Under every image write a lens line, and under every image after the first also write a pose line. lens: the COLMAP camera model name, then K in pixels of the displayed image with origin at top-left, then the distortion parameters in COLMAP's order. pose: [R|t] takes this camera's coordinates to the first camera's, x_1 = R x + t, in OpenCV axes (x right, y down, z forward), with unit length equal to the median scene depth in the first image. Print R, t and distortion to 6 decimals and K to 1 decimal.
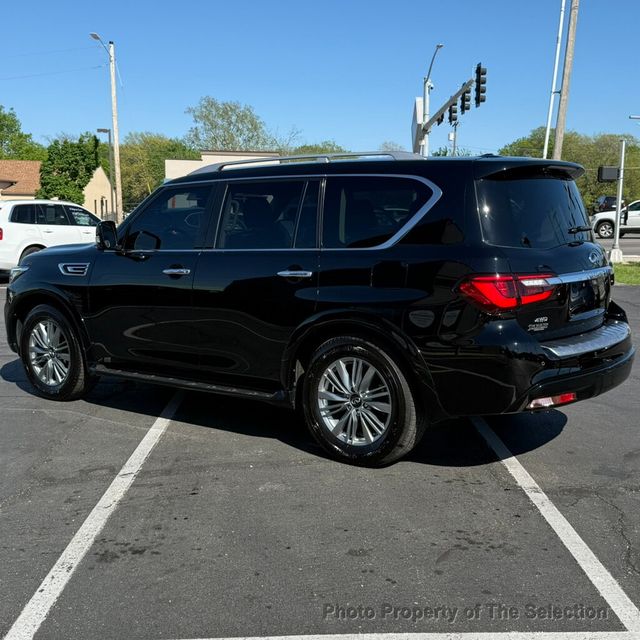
lens RADIAL K [[847.8, 0, 297.6], [0, 847.8, 316.8], [0, 0, 1]] dist [0.100688, 0.000000]
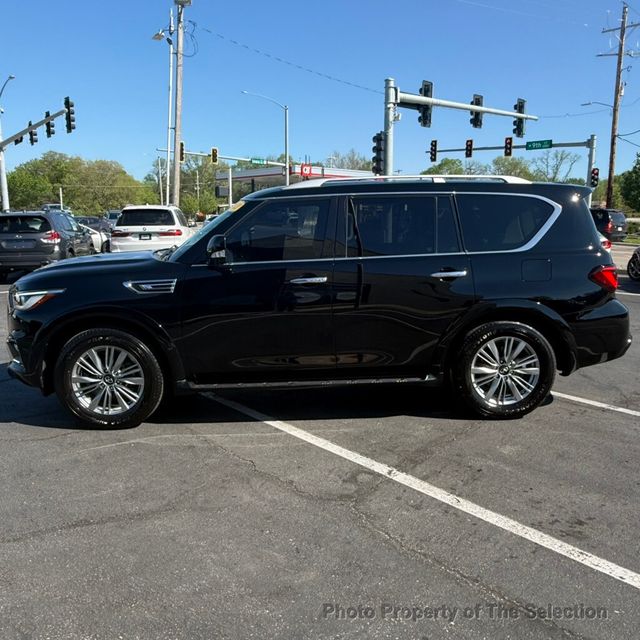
lens RADIAL K [[612.3, 0, 301.8], [0, 612.3, 347.0], [0, 0, 1]] dist [-0.000479, 0.000000]
pose [[0.766810, -0.141517, 0.626079, -0.259779], [0.085652, 0.989229, 0.118698, -0.025302], [-0.636134, -0.037394, 0.770672, 0.165071]]
